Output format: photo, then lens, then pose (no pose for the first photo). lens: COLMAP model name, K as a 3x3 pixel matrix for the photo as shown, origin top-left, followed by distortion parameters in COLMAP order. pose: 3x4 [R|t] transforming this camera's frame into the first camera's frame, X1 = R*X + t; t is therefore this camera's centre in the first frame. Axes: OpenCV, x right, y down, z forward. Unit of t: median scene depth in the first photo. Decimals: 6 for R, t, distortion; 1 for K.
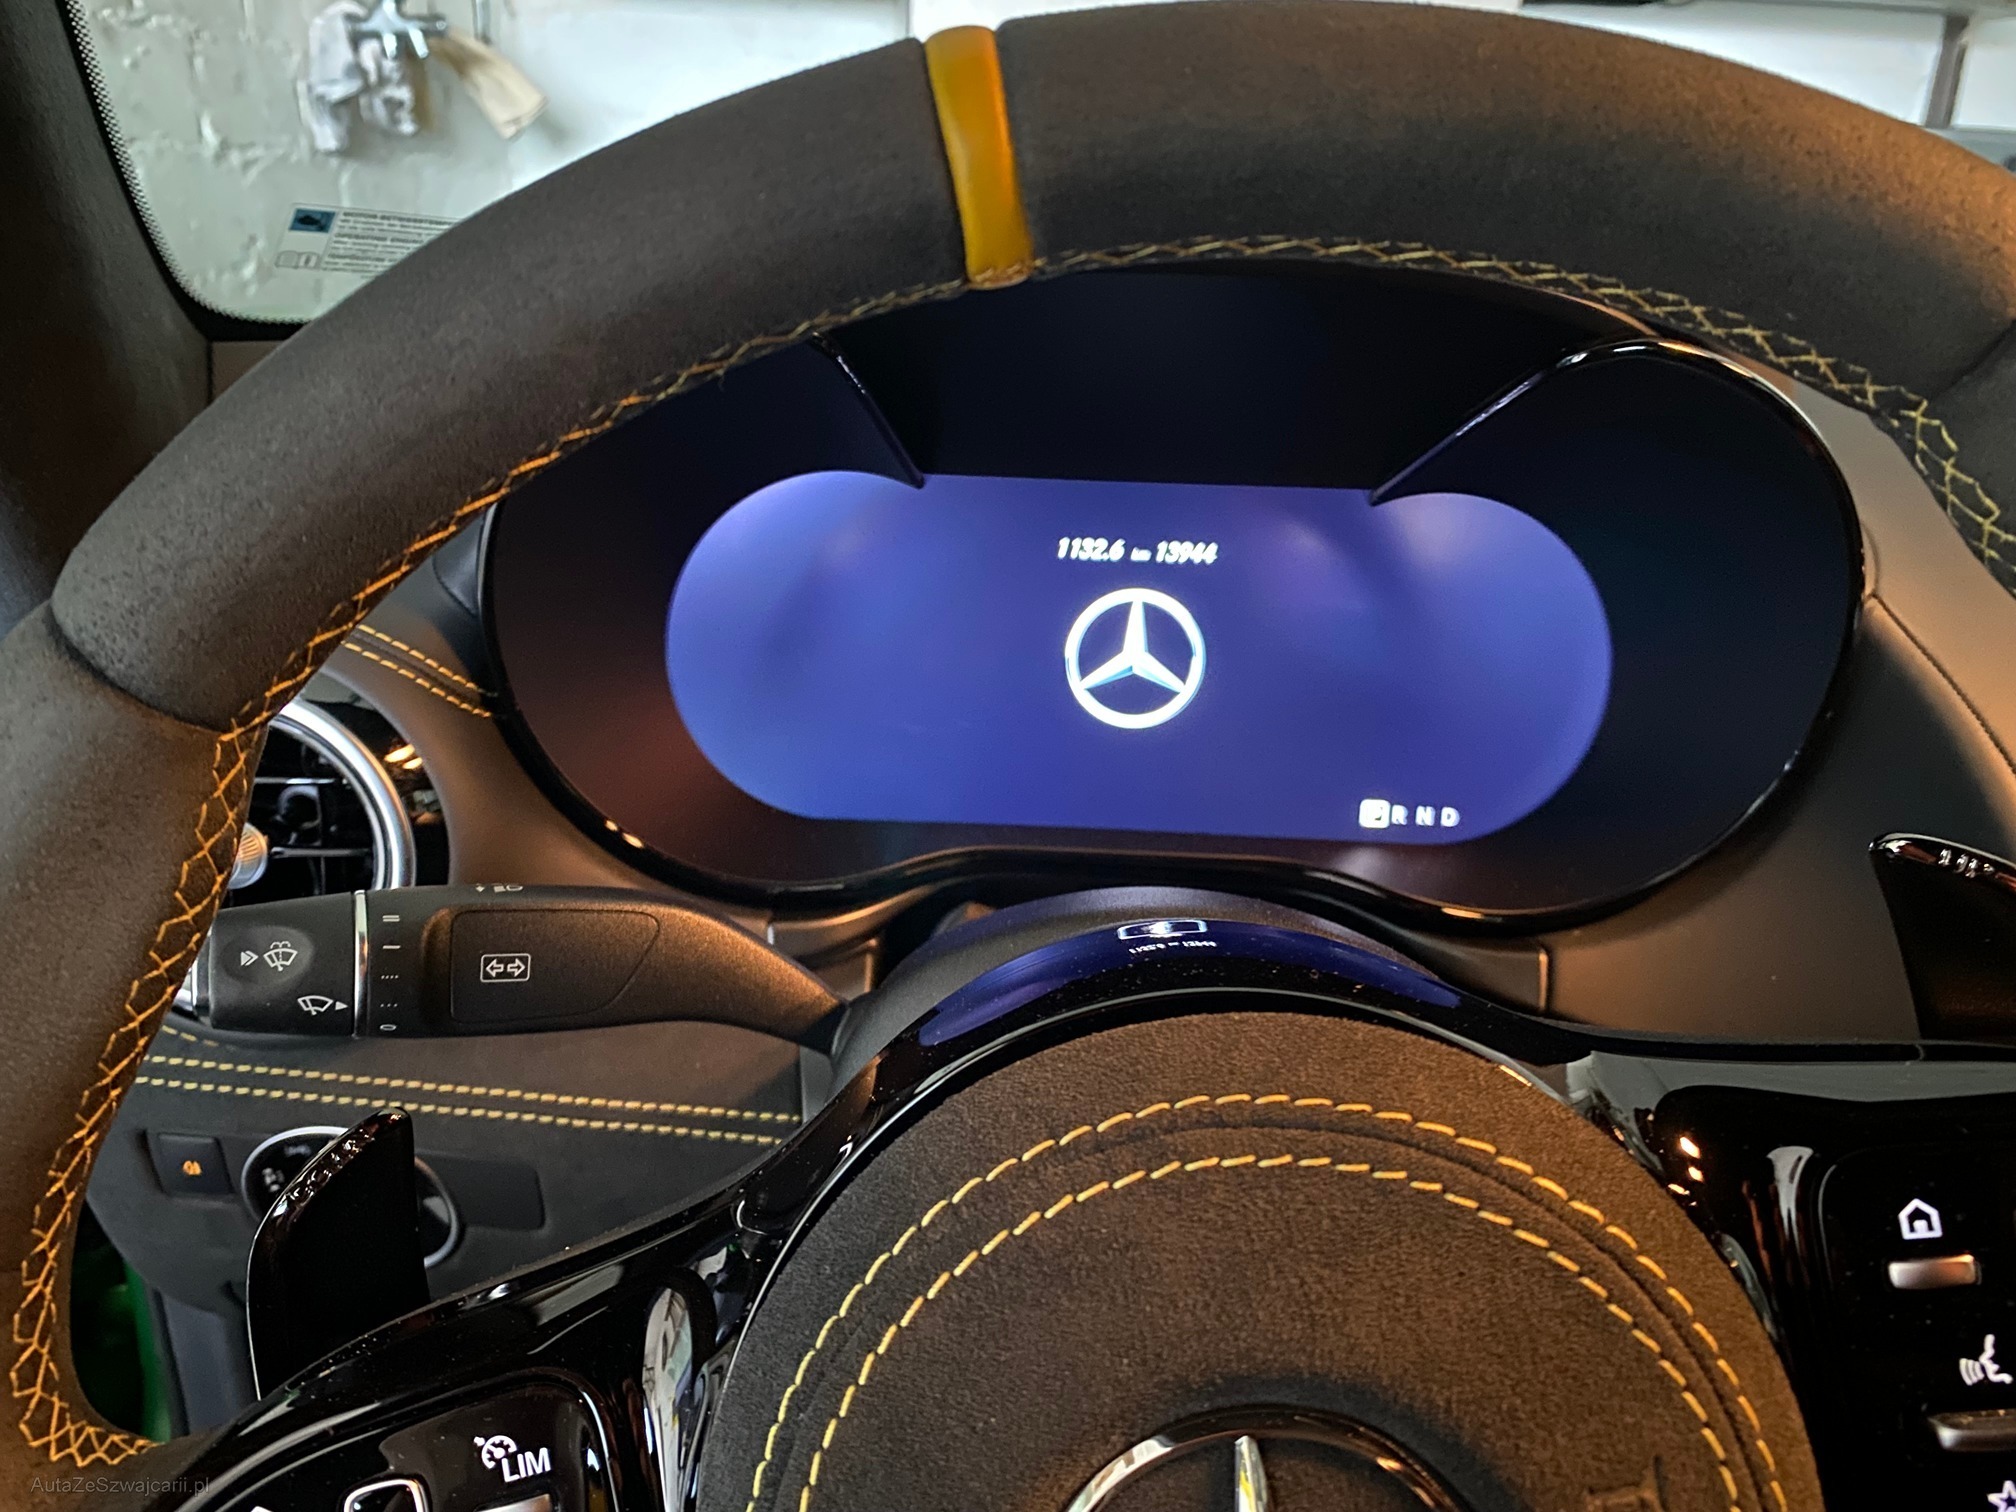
lens RADIAL K [[1546.6, 0, 1019.3], [0, 1546.6, 757.4], [0, 0, 1]] dist [0.015710, 0.008502]
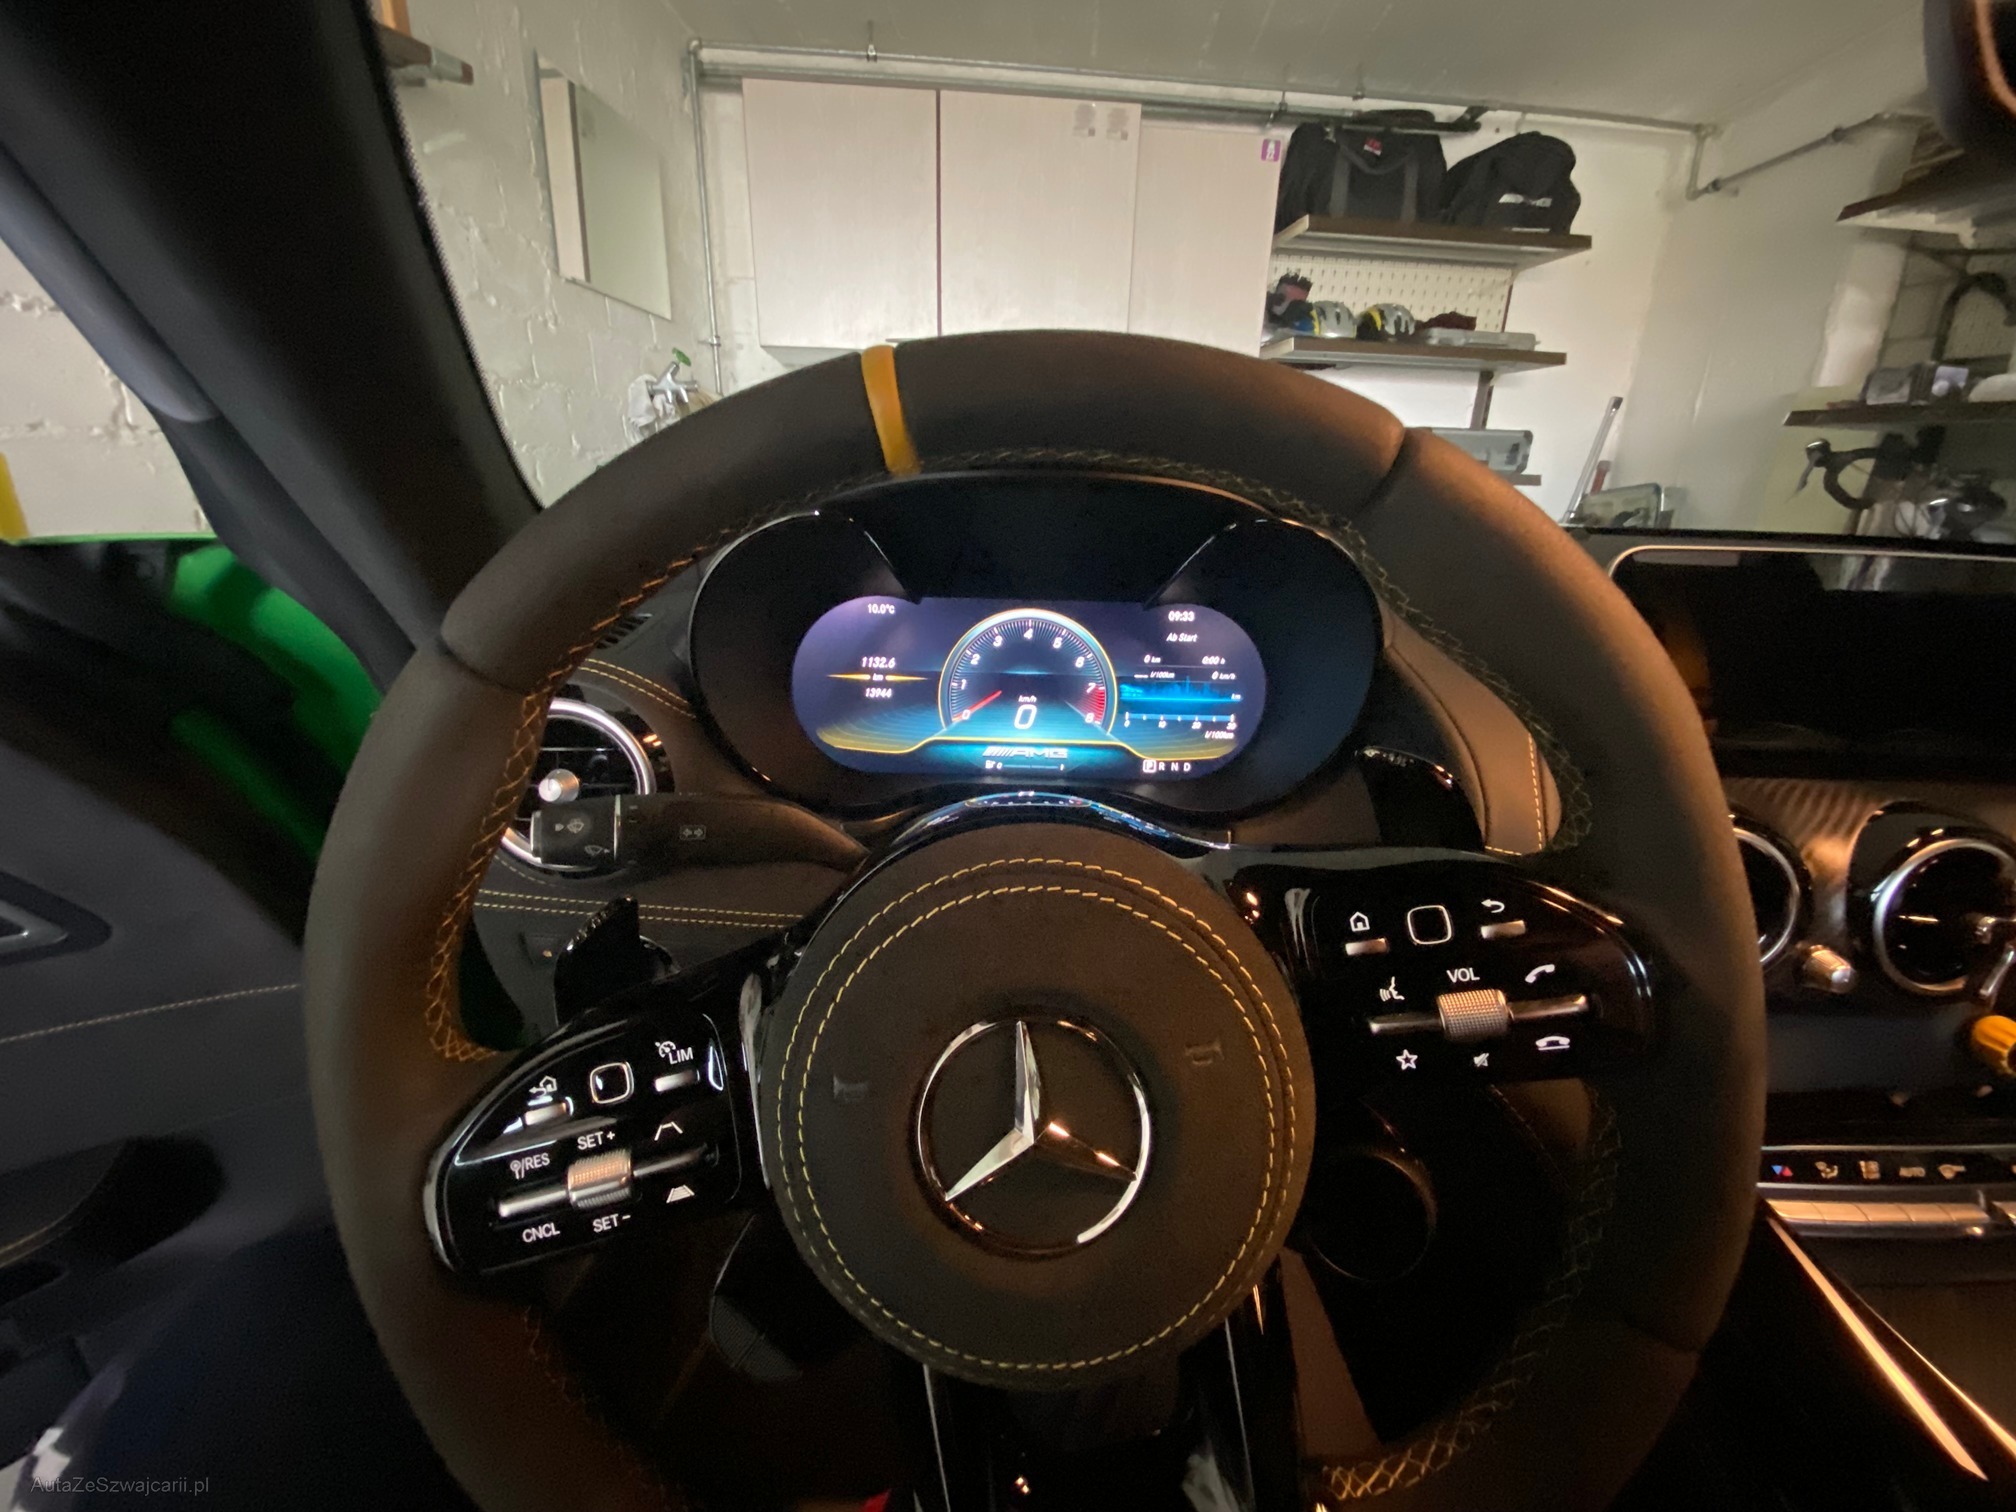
lens RADIAL K [[807.9, 0, 1008.0], [0, 807.9, 756.0], [0, 0, 1]] dist [0.046833, -0.023412]
pose [[0.999912, -0.013244, -0.000660, 0.080356], [0.013233, 0.999810, -0.014302, 0.059038], [0.000849, 0.014292, 0.999898, -0.049866]]
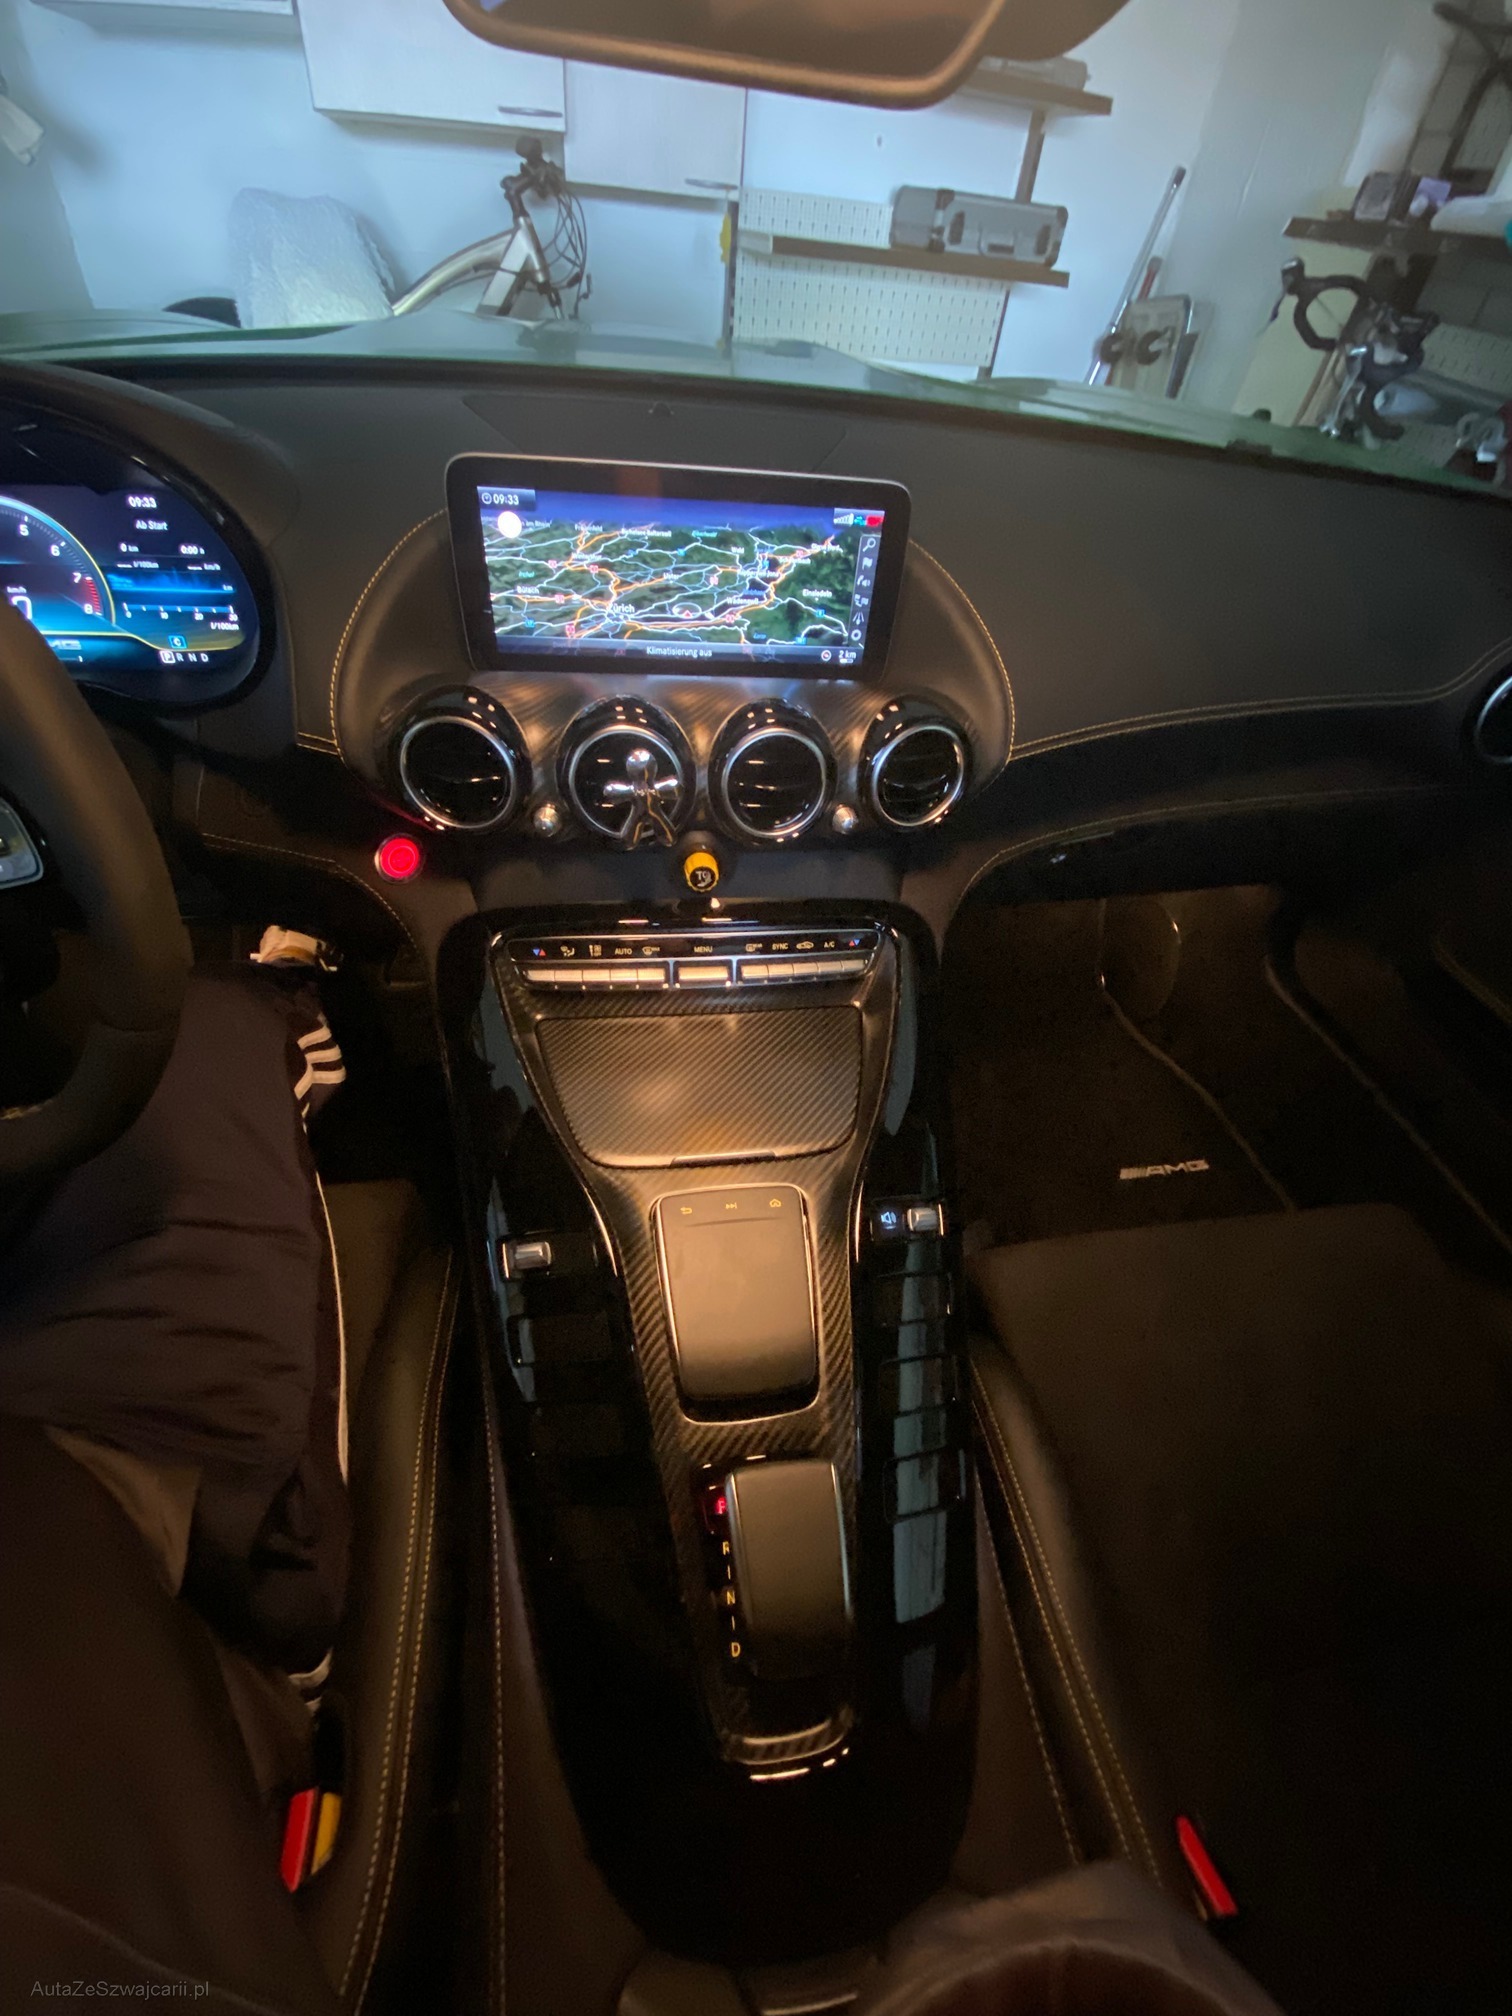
lens RADIAL K [[822.6, 0, 756.0], [0, 822.6, 1008.0], [0, 0, 1]] dist [0.023169, -0.021118]
pose [[0.988367, -0.070209, 0.134914, 1.398535], [0.007646, 0.908887, 0.416973, 0.010734], [-0.151897, -0.411090, 0.898850, -0.604984]]
